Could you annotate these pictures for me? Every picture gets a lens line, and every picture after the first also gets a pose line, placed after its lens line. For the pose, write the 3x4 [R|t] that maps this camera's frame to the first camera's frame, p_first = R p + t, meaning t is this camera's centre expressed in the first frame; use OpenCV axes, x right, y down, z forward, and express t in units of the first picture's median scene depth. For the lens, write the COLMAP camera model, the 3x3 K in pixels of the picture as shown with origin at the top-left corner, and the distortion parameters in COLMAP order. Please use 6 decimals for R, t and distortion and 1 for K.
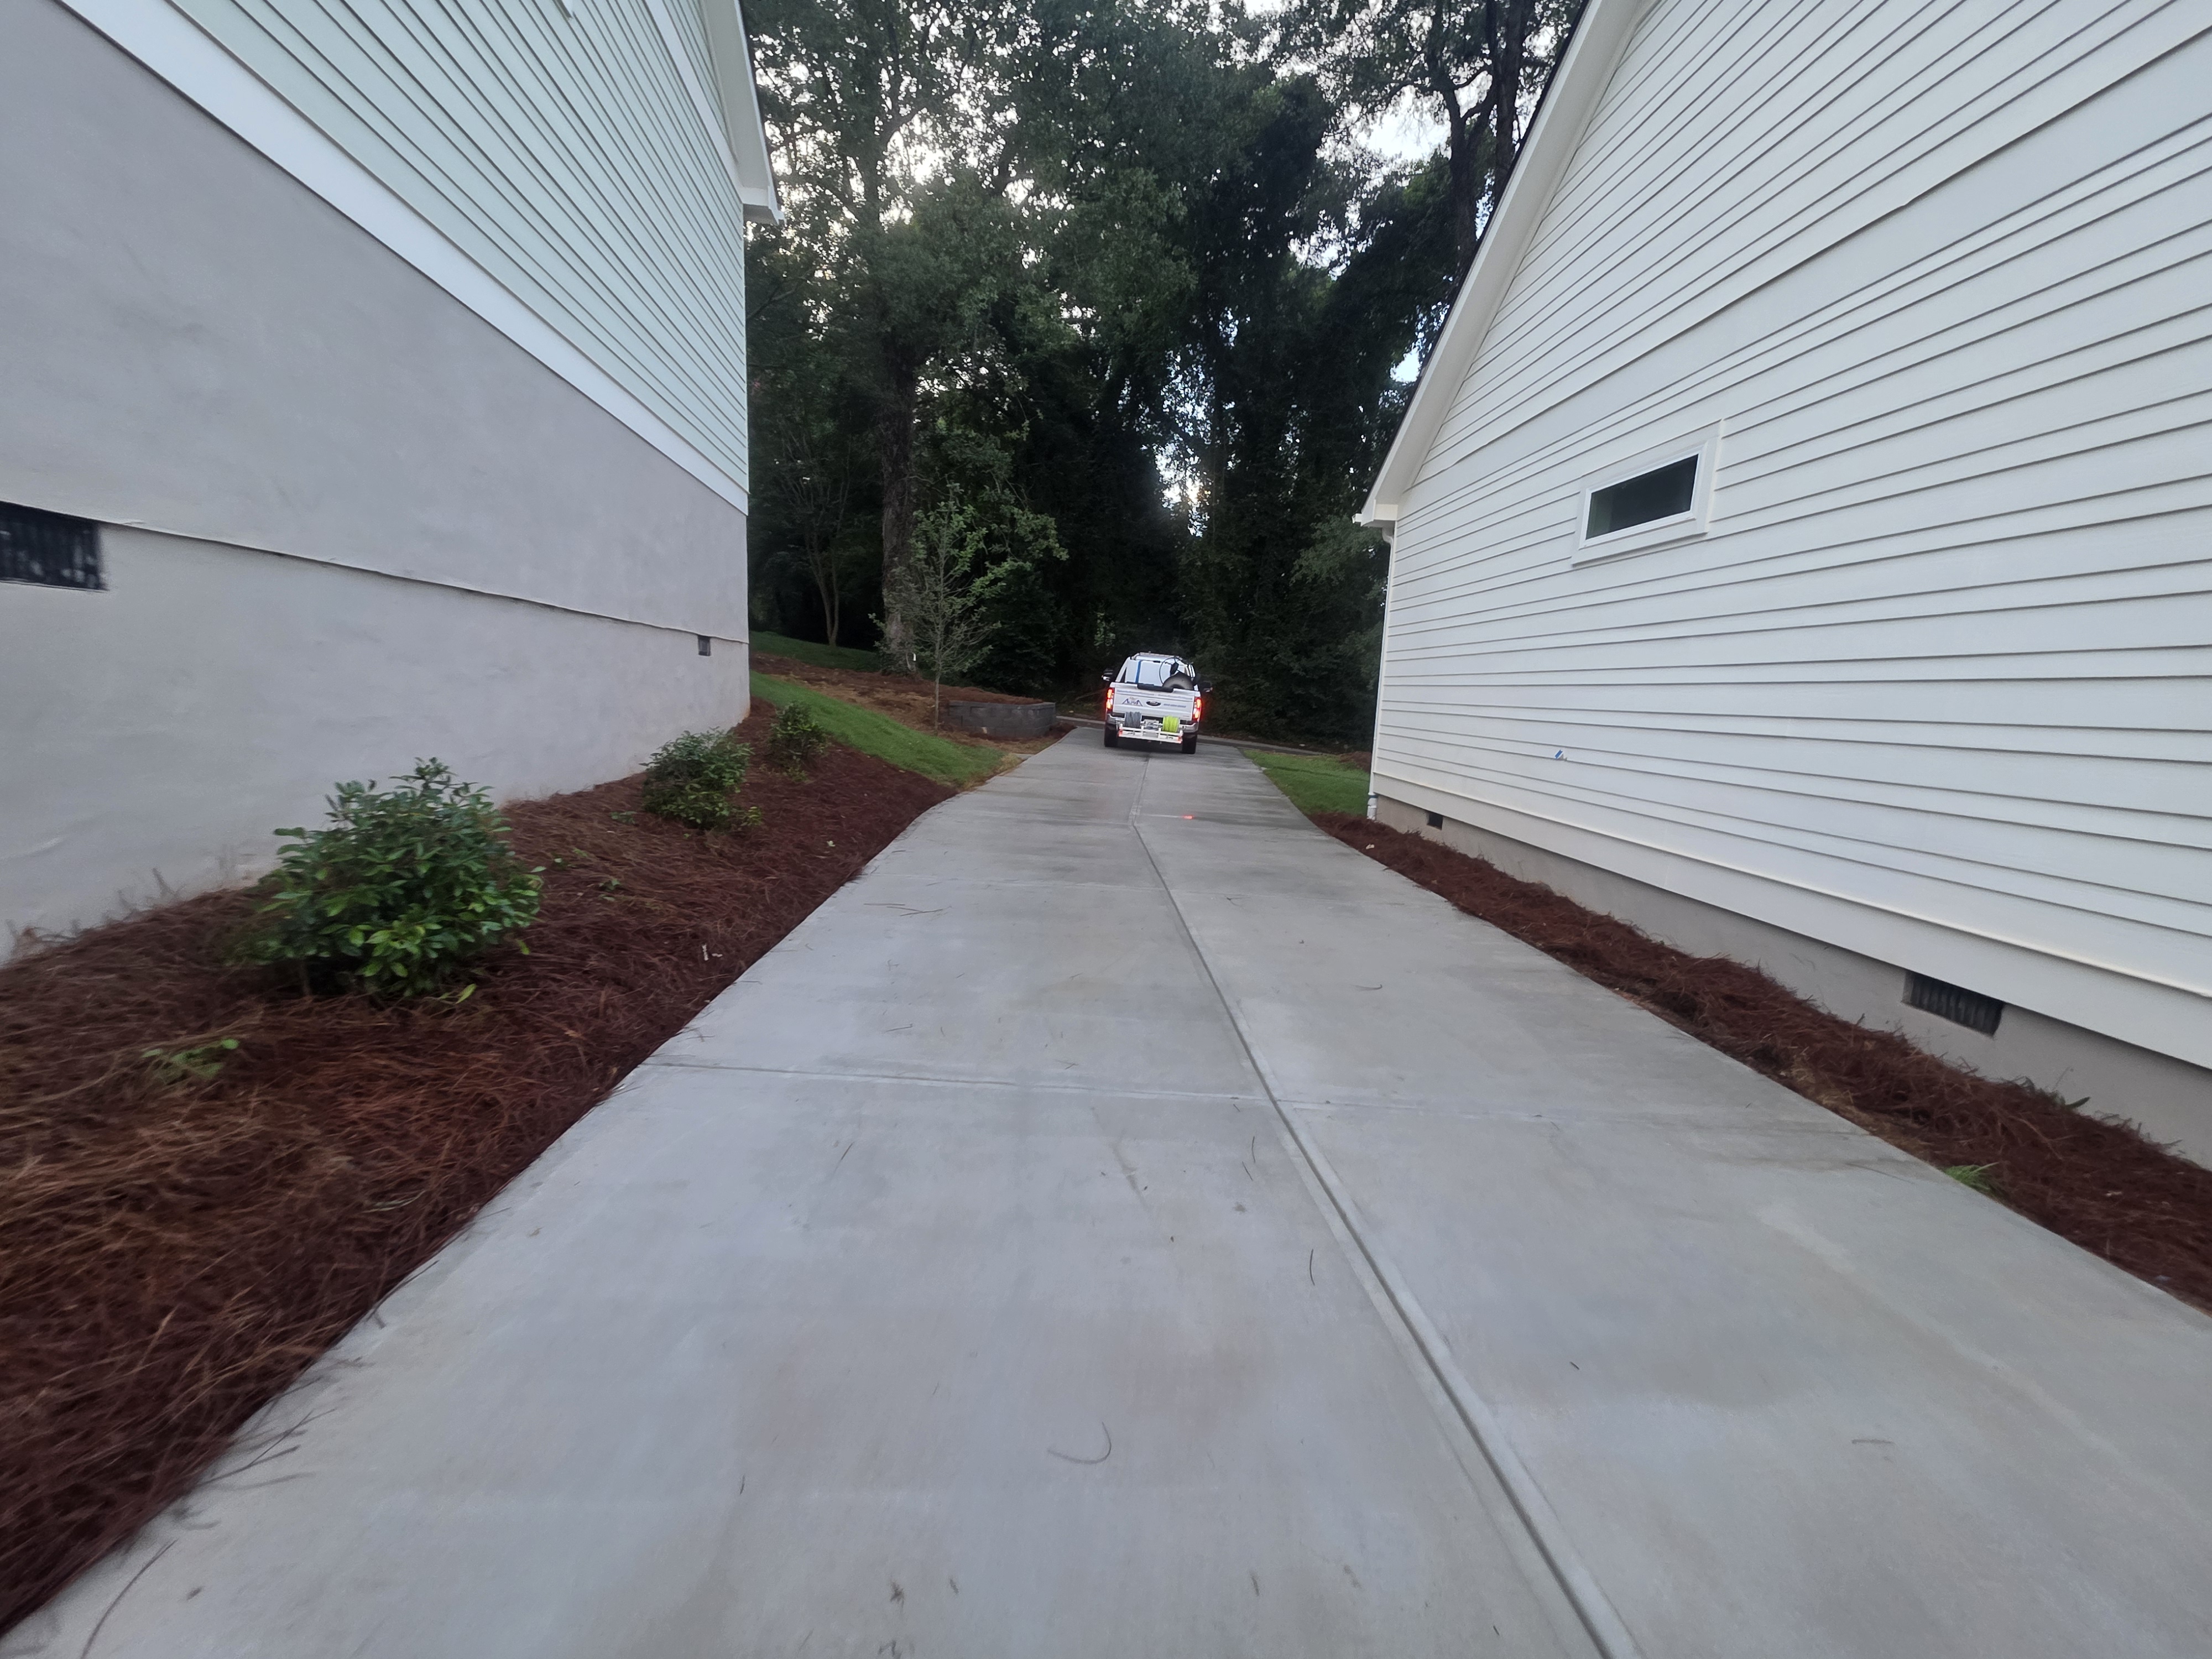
lens RADIAL K [[884.2, 0, 1110.6], [0, 884.2, 823.6], [0, 0, 1]] dist [0.004465, -0.000620]
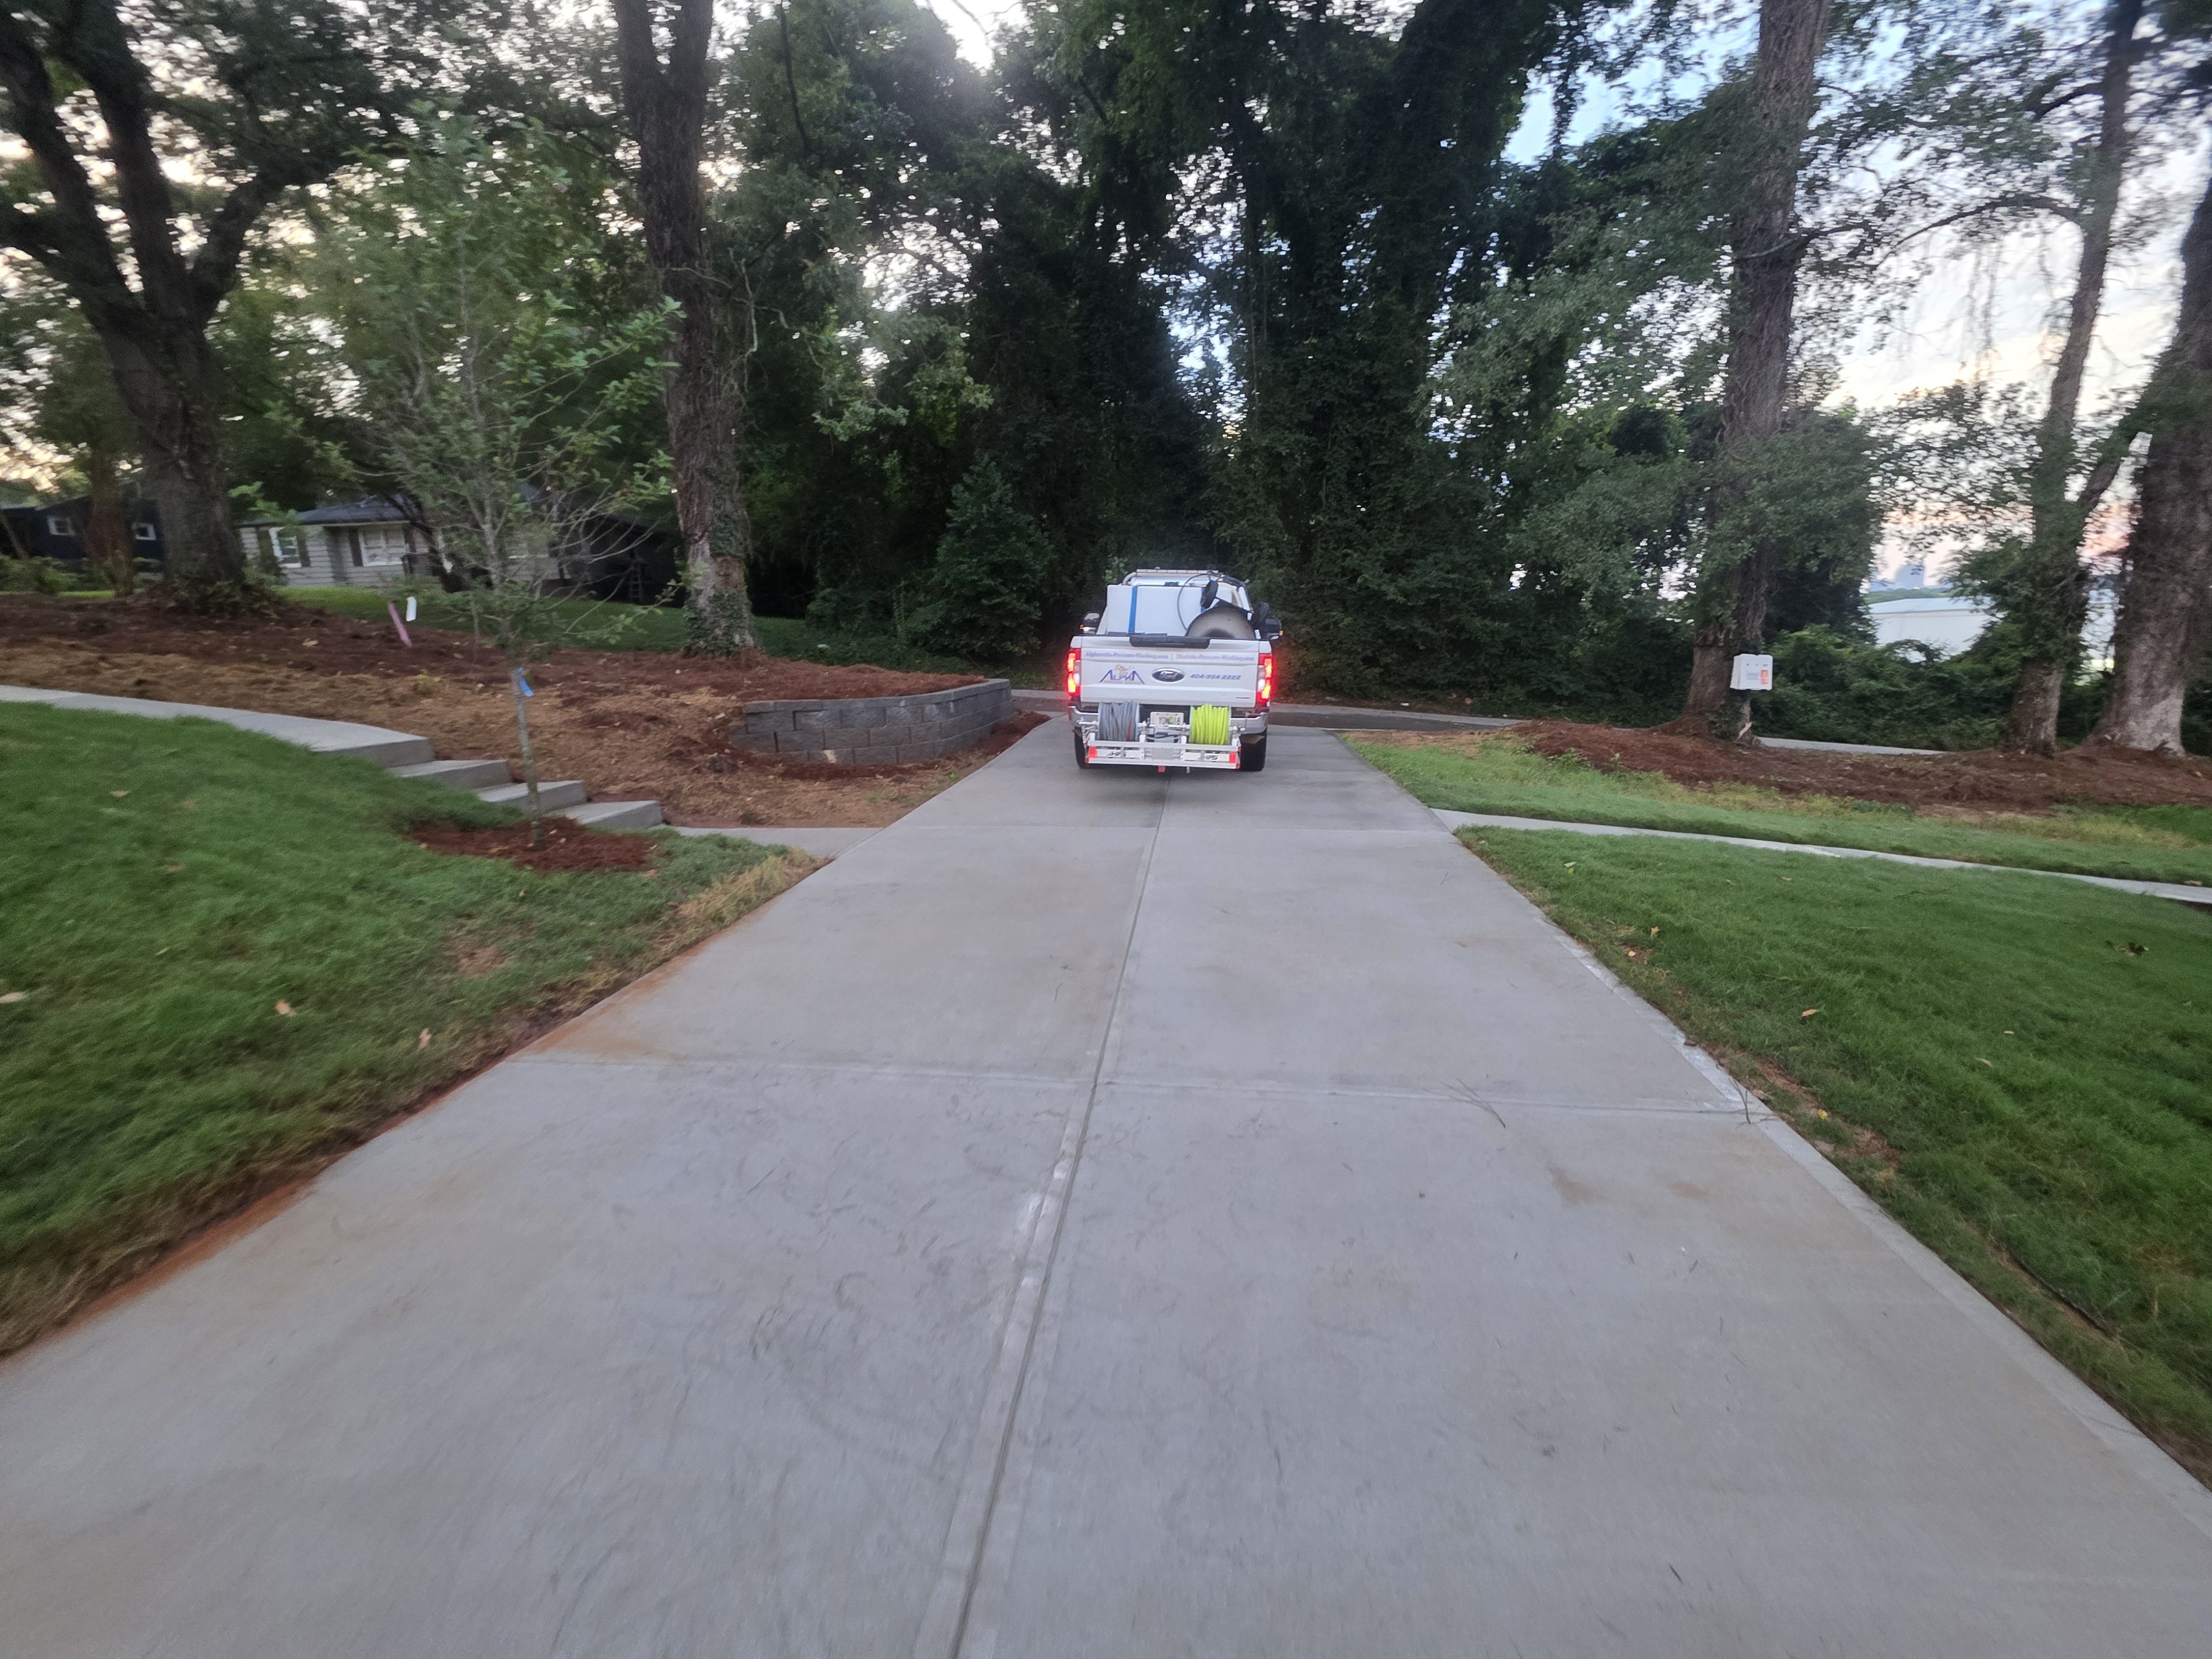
lens RADIAL K [[884.2, 0, 1110.6], [0, 884.2, 823.6], [0, 0, 1]] dist [0.004465, -0.000620]
pose [[0.995781, -0.070167, -0.059136, 0.037788], [0.073001, 0.996214, 0.047206, -0.078011], [0.055599, -0.051324, 0.997133, 0.504548]]
